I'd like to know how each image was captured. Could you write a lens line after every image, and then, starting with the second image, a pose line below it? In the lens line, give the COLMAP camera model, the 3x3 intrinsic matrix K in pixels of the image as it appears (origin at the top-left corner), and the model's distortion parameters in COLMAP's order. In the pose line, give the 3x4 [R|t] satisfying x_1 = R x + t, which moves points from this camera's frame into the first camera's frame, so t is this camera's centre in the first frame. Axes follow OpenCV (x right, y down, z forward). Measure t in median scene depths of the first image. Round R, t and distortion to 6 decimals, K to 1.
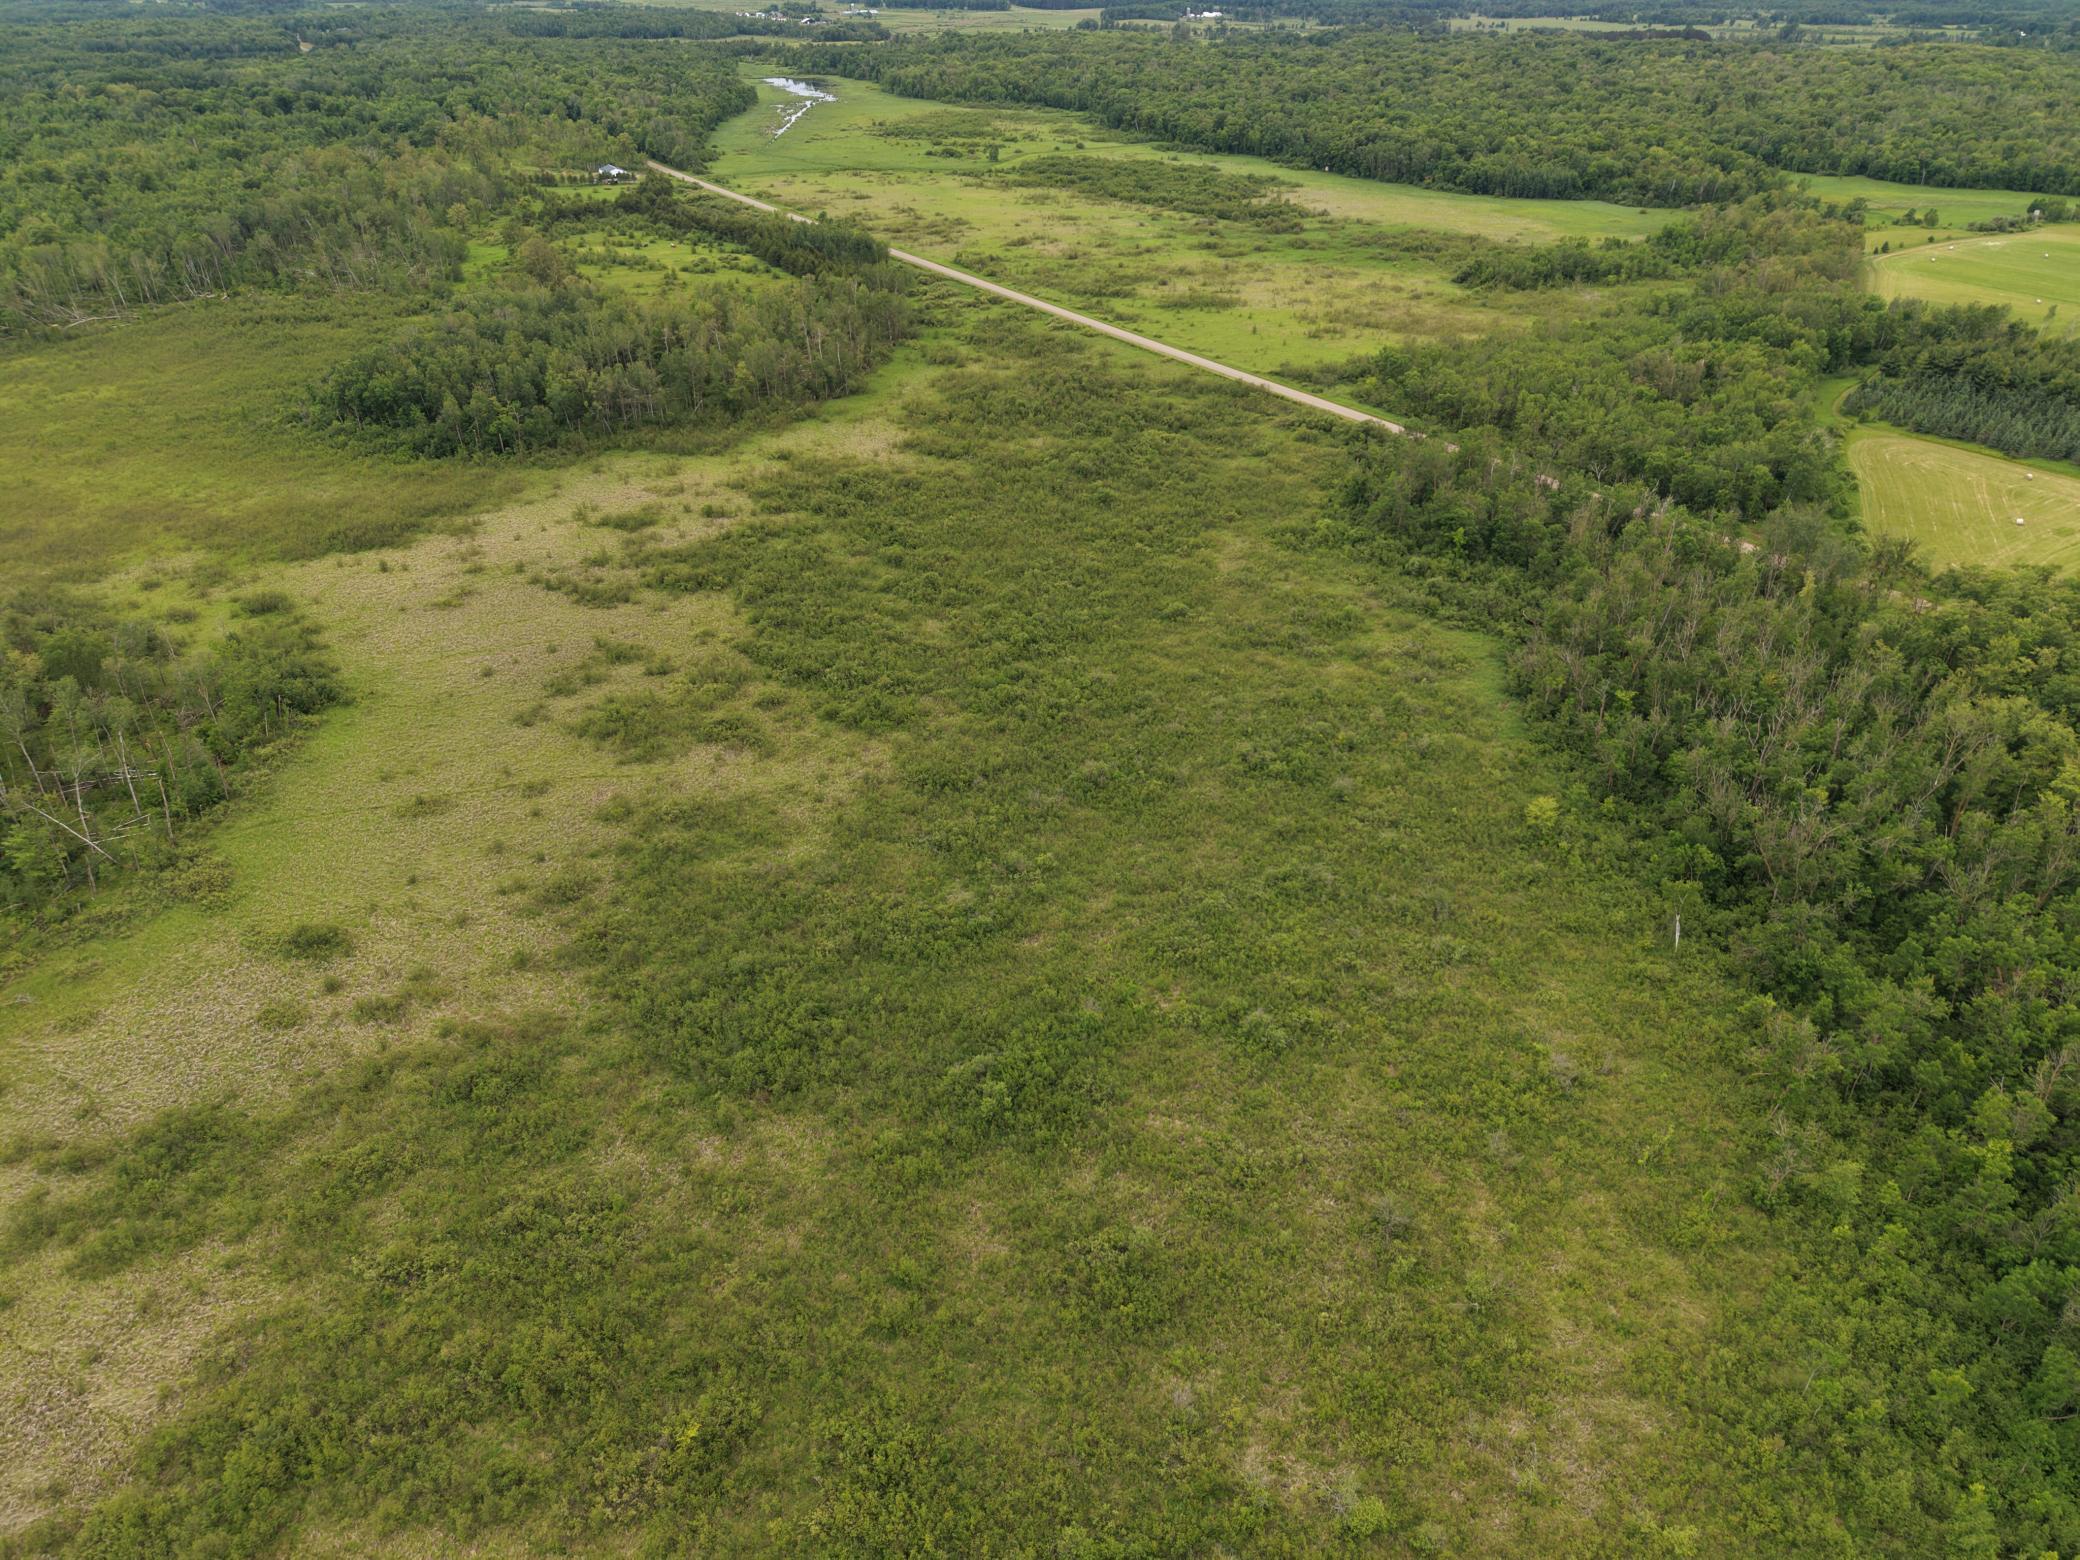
lens RADIAL K [[1387.0, 0, 1044.2], [0, 1387.0, 788.6], [0, 0, 1]] dist [0.026519, -0.023062]
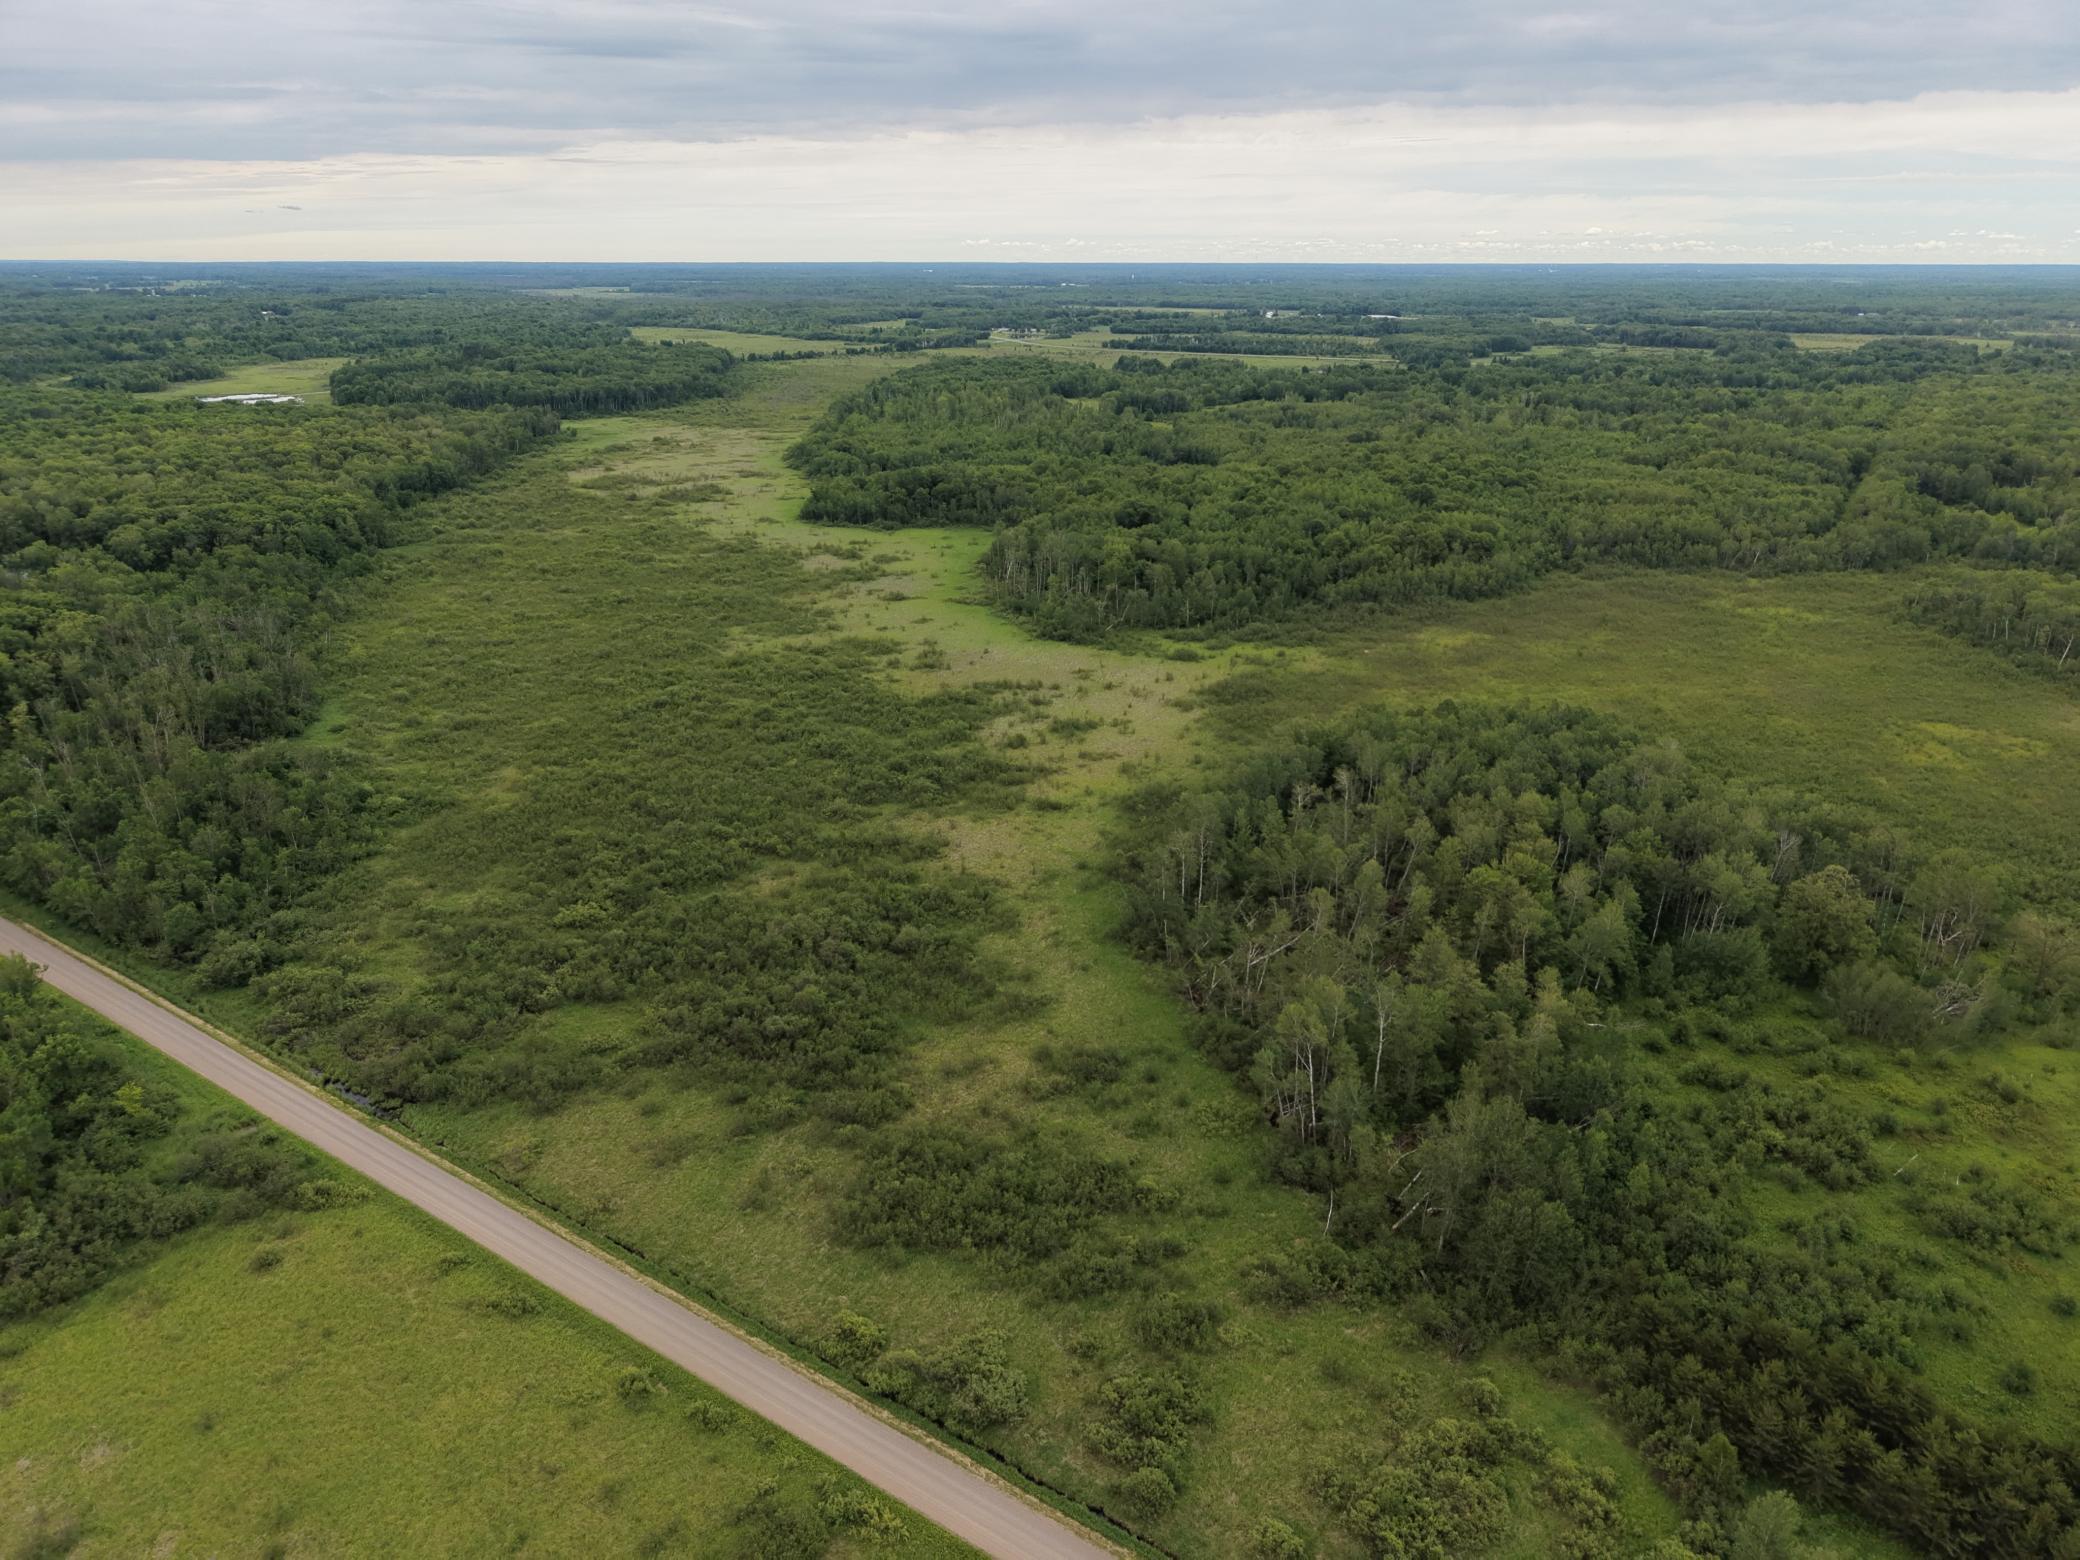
lens RADIAL K [[1387.0, 0, 1028.8], [0, 1387.0, 778.5], [0, 0, 1]] dist [0.026519, -0.023062]
pose [[-0.922267, 0.131700, -0.363428, 0.146724], [-0.204359, 0.631928, 0.747599, -0.993397], [0.328119, 0.763755, -0.555892, 1.636816]]
